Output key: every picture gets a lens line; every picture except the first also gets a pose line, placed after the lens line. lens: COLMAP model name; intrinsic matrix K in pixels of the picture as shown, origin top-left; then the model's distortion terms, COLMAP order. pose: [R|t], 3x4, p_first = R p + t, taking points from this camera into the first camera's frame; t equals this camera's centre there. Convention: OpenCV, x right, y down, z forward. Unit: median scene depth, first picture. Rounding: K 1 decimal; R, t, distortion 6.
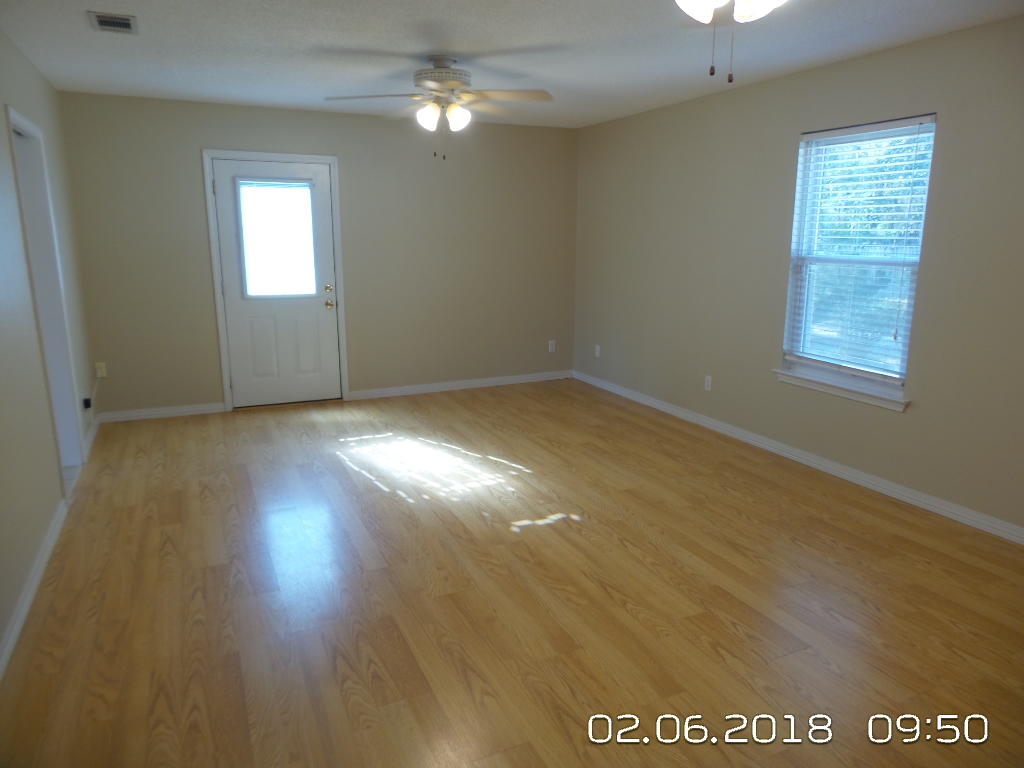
lens RADIAL K [[696.7, 0, 515.7], [0, 696.7, 385.9], [0, 0, 1]] dist [-0.020121, 0.004083]
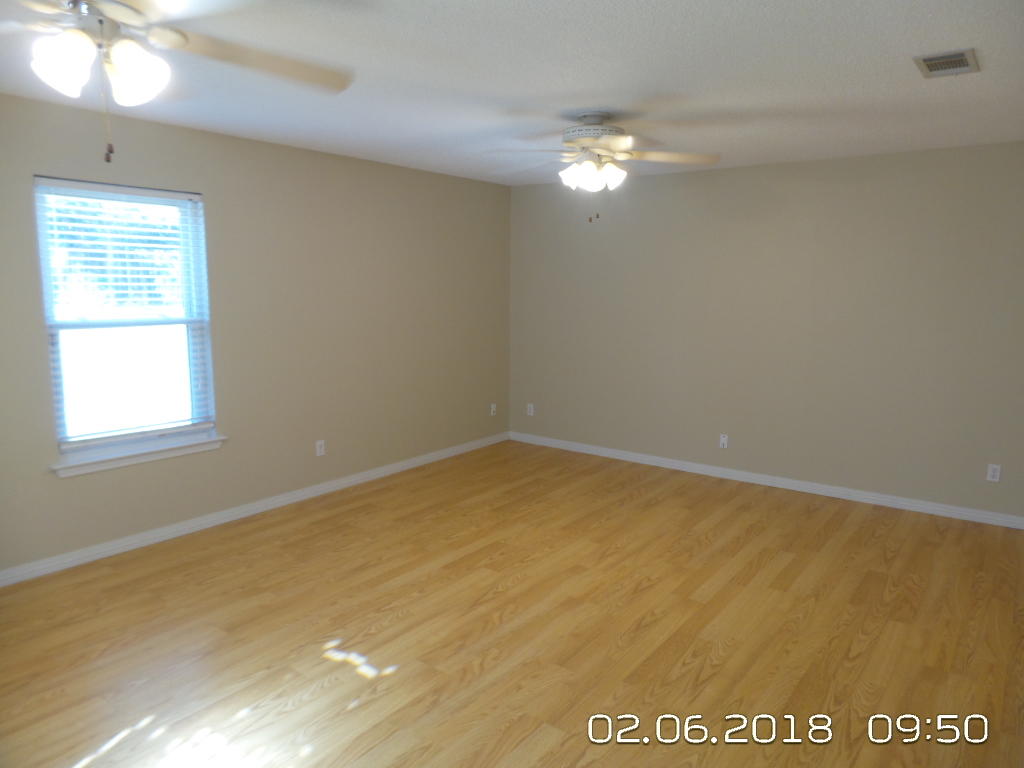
lens RADIAL K [[696.7, 0, 515.7], [0, 696.7, 385.9], [0, 0, 1]] dist [-0.020121, 0.004083]
pose [[-0.478921, -0.131418, 0.867965, -0.704777], [0.181233, 0.952630, 0.244237, -0.268361], [-0.858947, 0.274274, -0.432417, 1.111243]]
